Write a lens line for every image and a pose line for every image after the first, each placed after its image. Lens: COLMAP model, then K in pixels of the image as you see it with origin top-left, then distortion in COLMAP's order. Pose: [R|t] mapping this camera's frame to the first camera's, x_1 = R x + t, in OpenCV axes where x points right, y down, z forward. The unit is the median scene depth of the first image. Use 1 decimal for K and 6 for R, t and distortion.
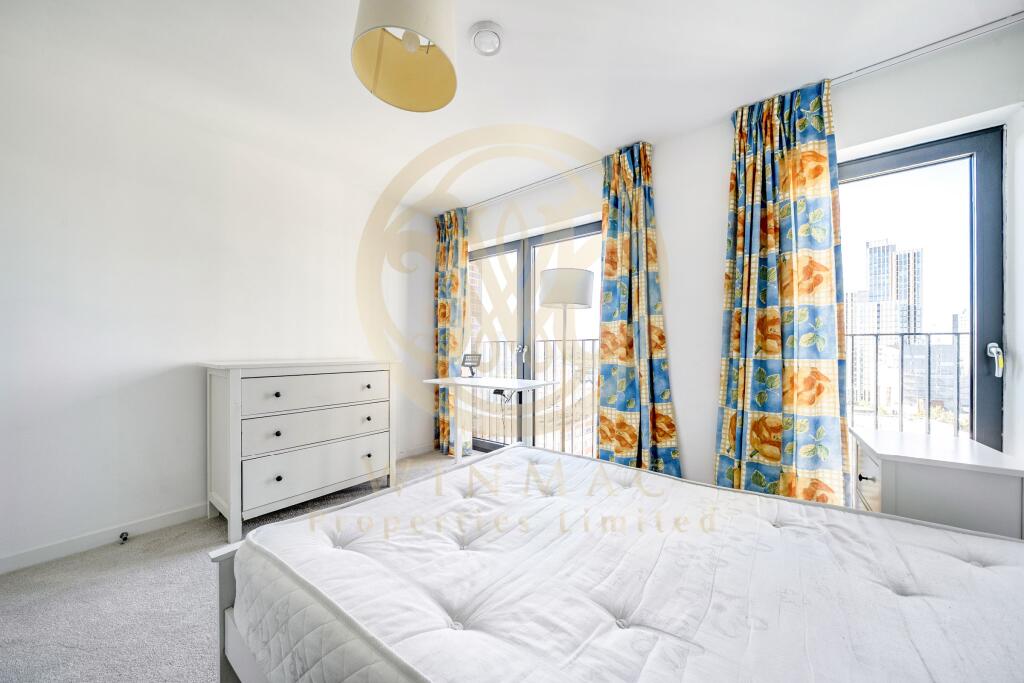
lens RADIAL K [[351.3, 0, 513.6], [0, 351.3, 349.5], [0, 0, 1]] dist [-0.002180, -0.000179]
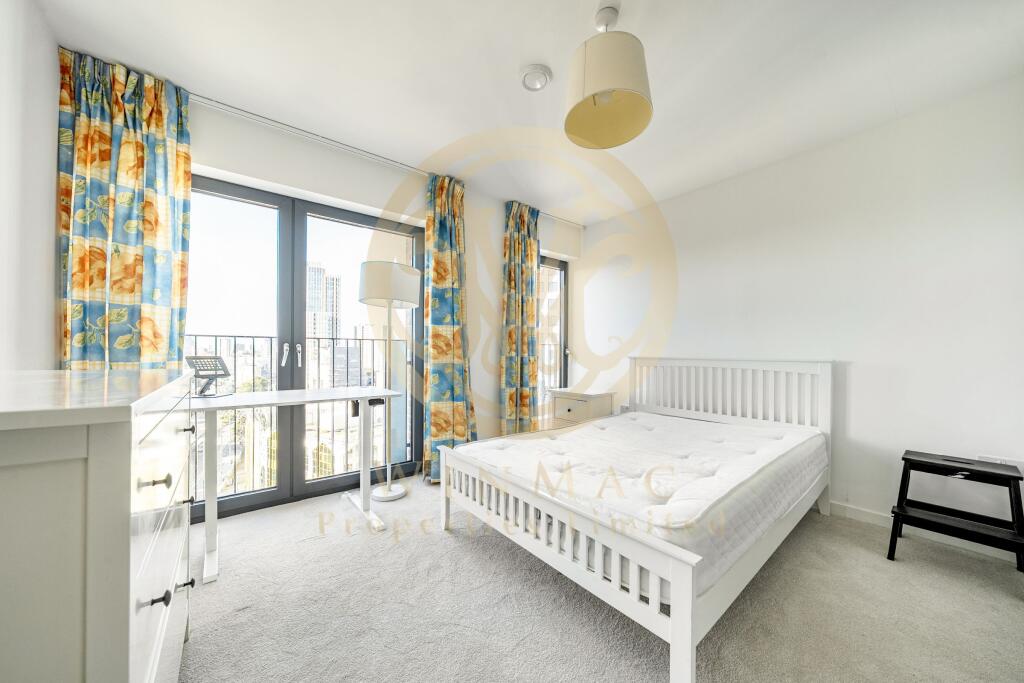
lens RADIAL K [[351.3, 0, 517.2], [0, 351.3, 347.7], [0, 0, 1]] dist [-0.002180, -0.000179]
pose [[0.227825, 0.010518, 0.973645, -0.551136], [-0.005559, 0.999939, -0.009502, 0.000687], [-0.973686, -0.003248, 0.227869, 0.369642]]
